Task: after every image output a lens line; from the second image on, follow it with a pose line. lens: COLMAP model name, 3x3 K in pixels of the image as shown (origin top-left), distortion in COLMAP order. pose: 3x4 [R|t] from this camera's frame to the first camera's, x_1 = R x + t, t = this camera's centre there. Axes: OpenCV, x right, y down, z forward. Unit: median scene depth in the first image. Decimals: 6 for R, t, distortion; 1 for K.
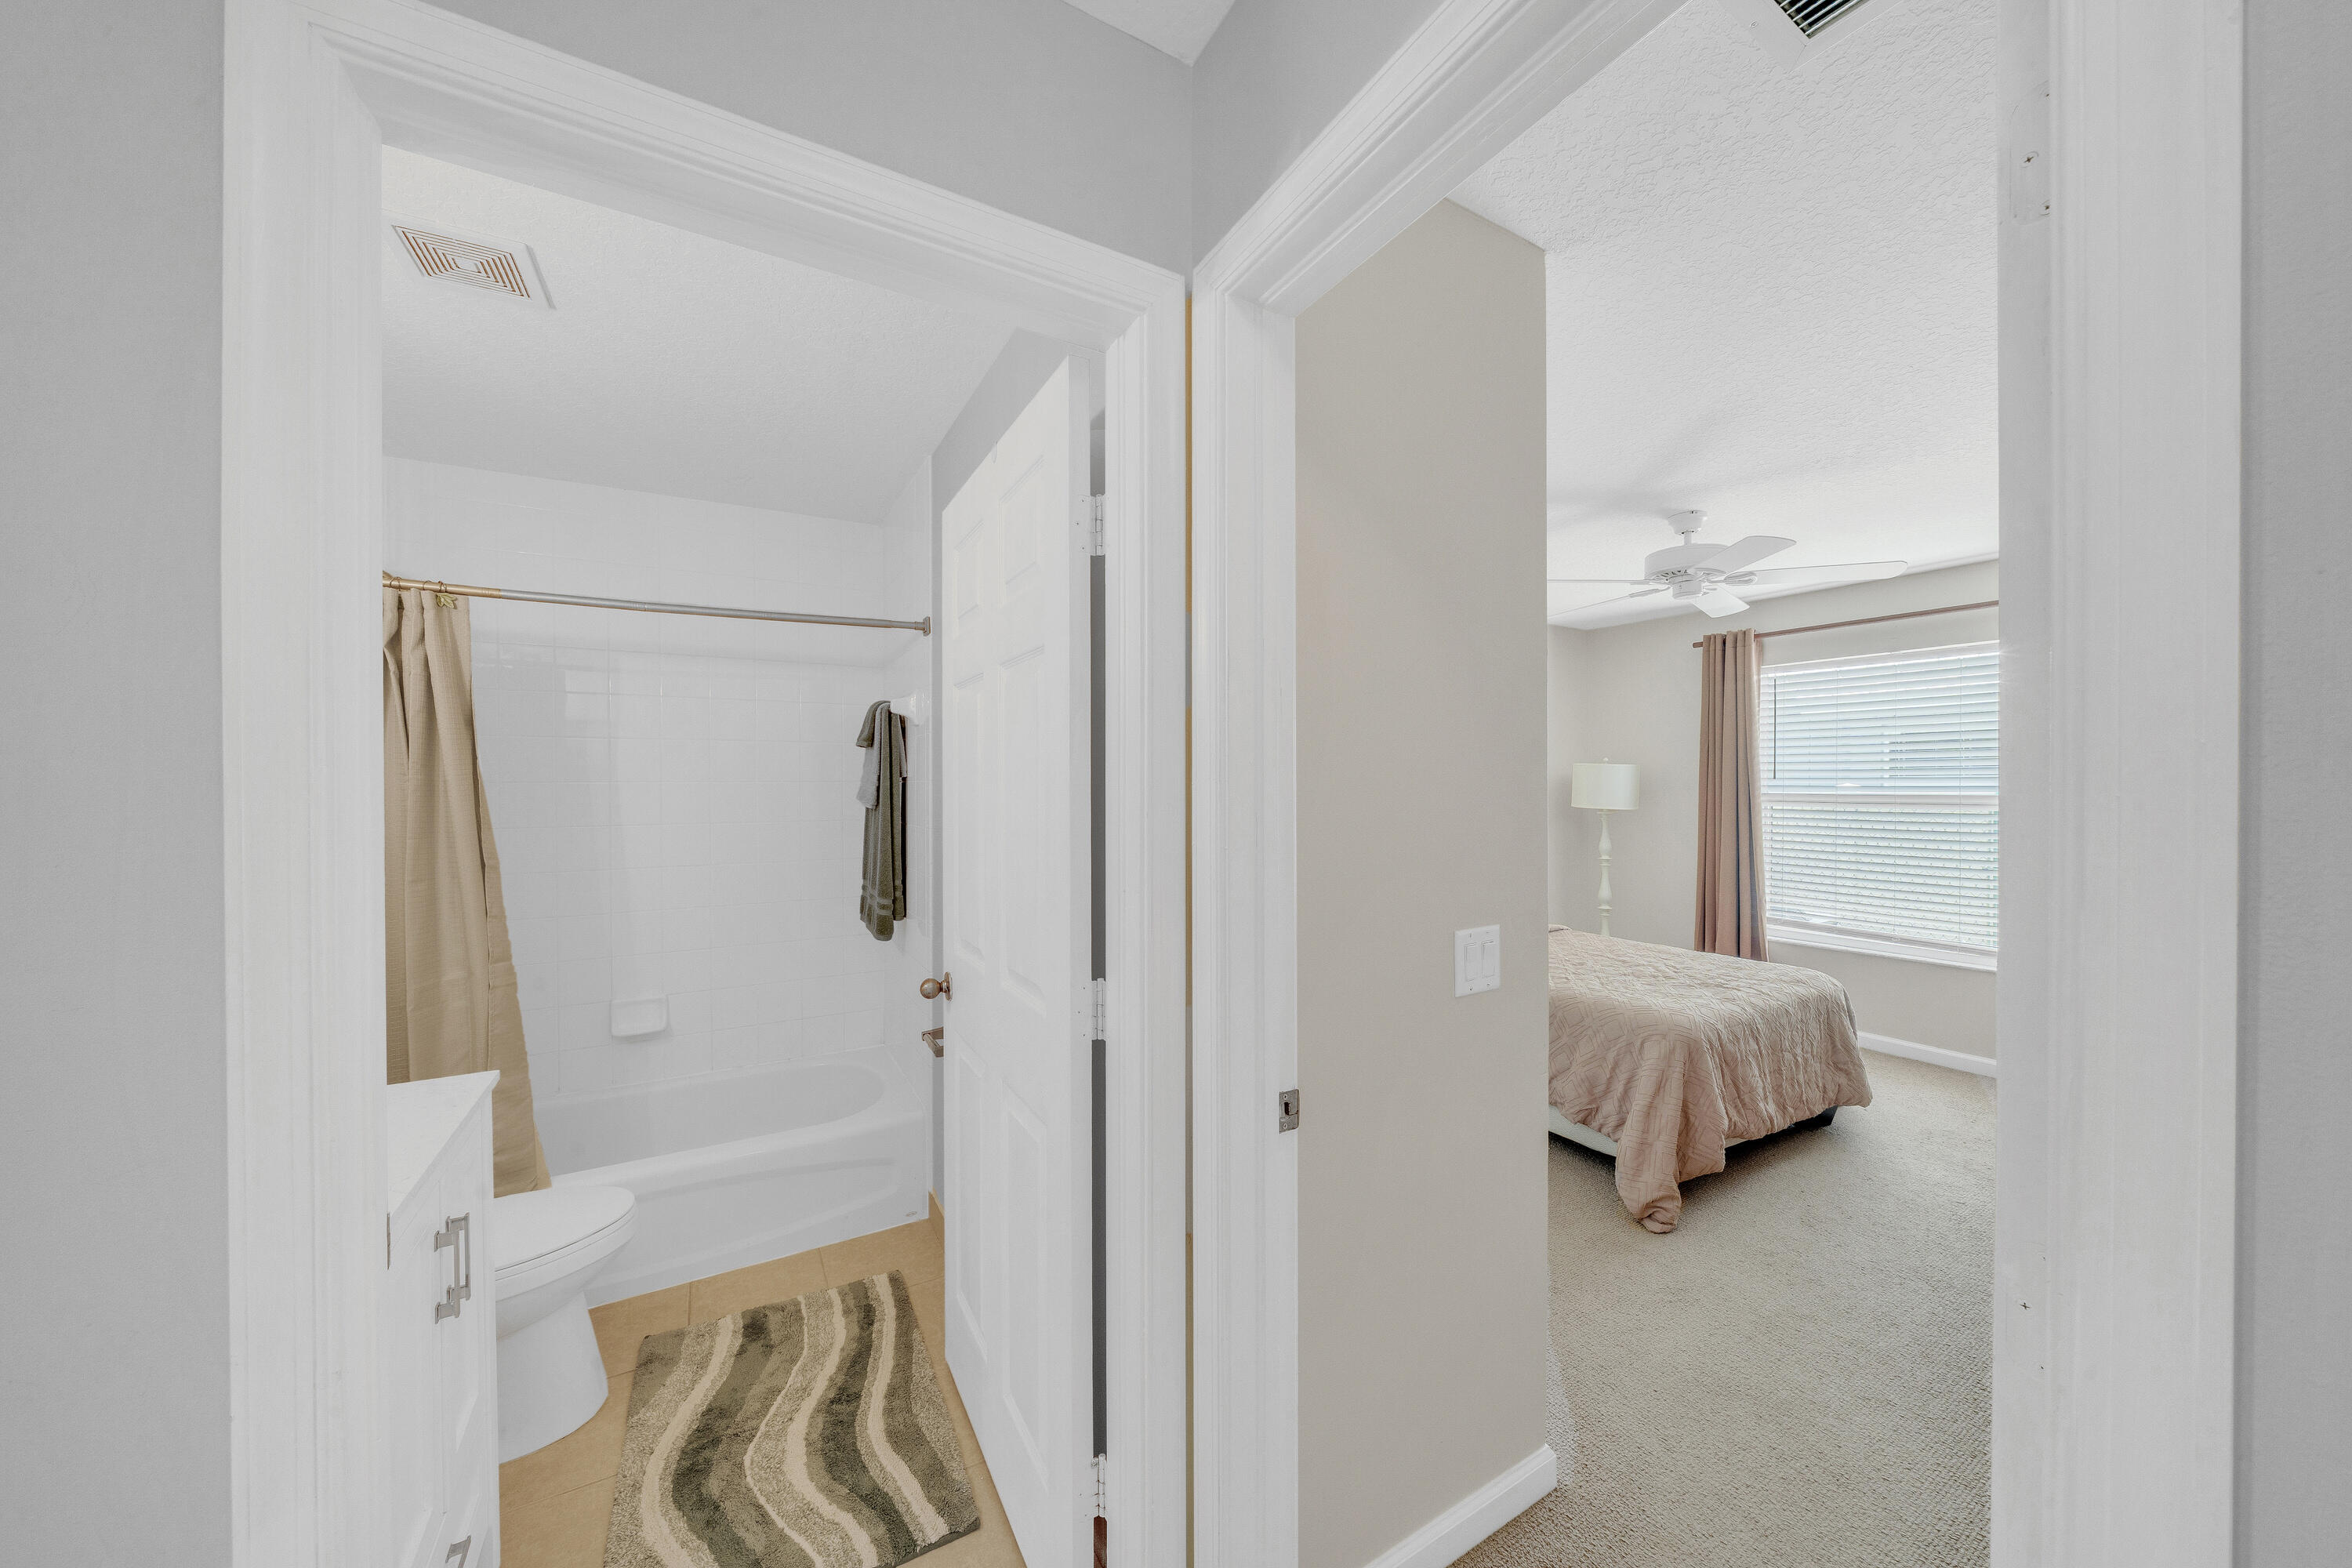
lens RADIAL K [[806.3, 0, 1169.4], [0, 806.3, 794.3], [0, 0, 1]] dist [-0.007165, 0.000136]
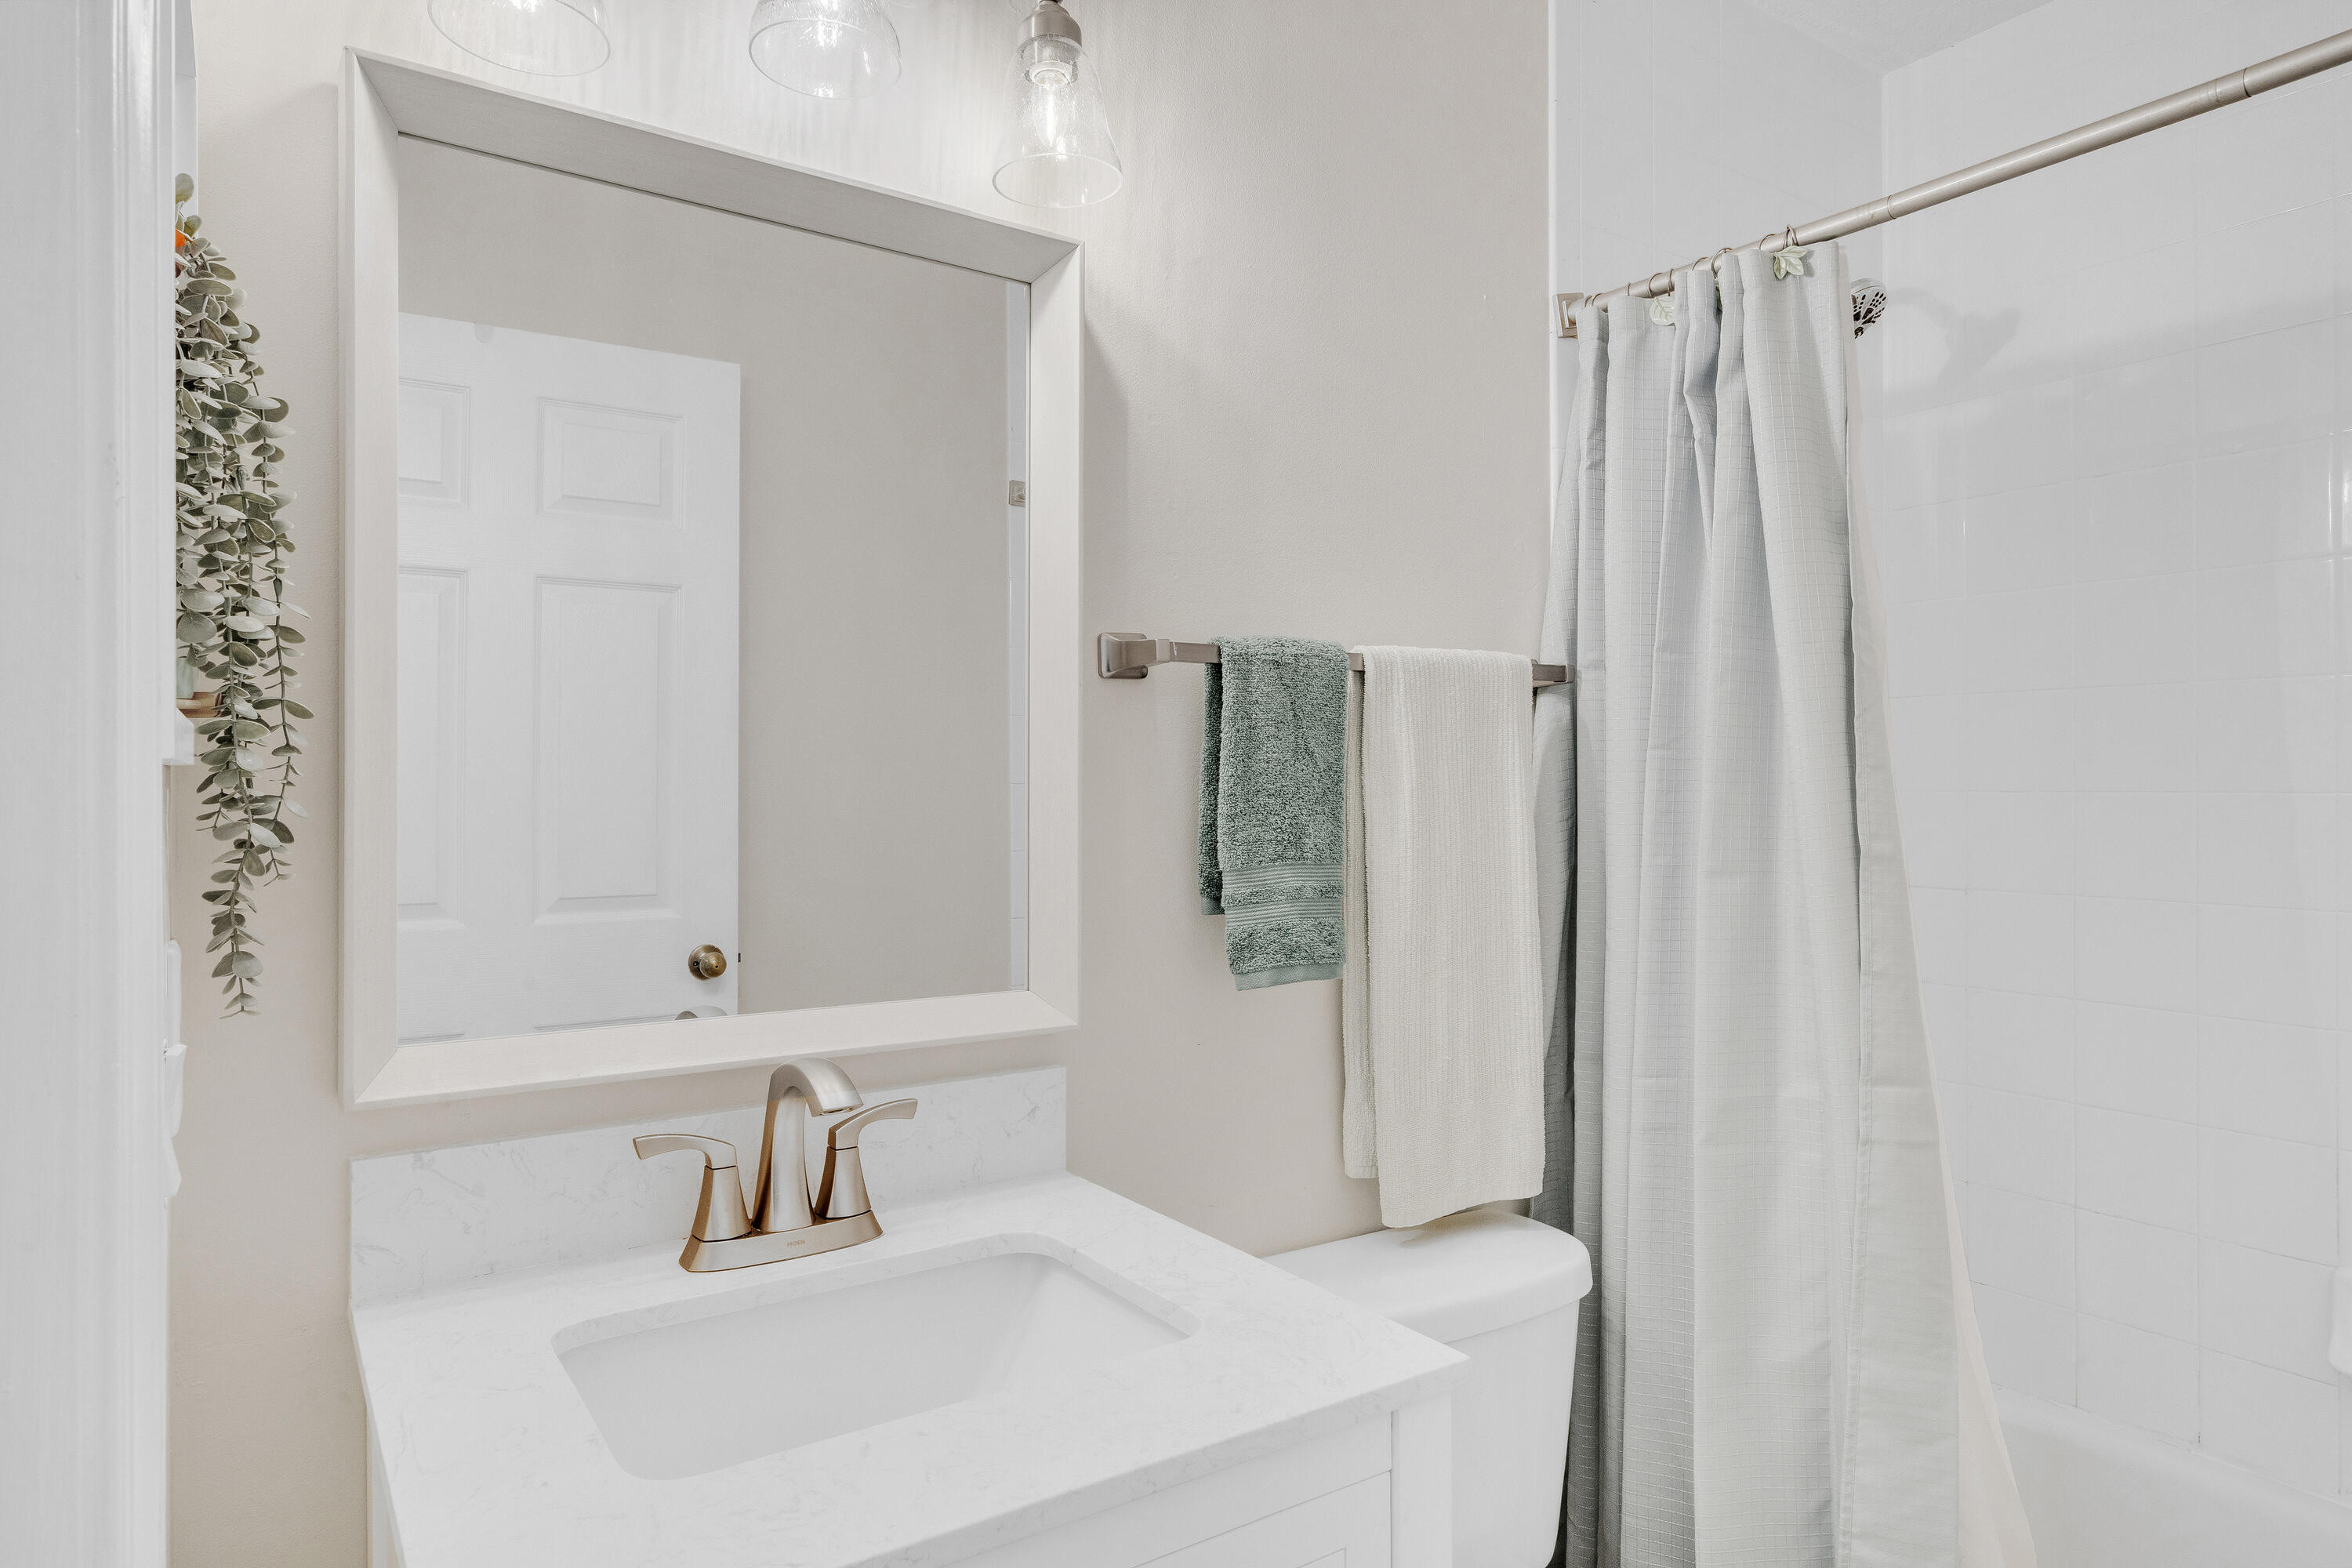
lens RADIAL K [[1334.0, 0, 1163.4], [0, 1334.0, 800.5], [0, 0, 1]] dist [0.006739, -0.000564]
pose [[0.072309, 0.002652, -0.997379, -0.166856], [-0.004319, 0.999988, 0.002346, 0.061098], [0.997373, 0.004138, 0.072319, 0.576105]]
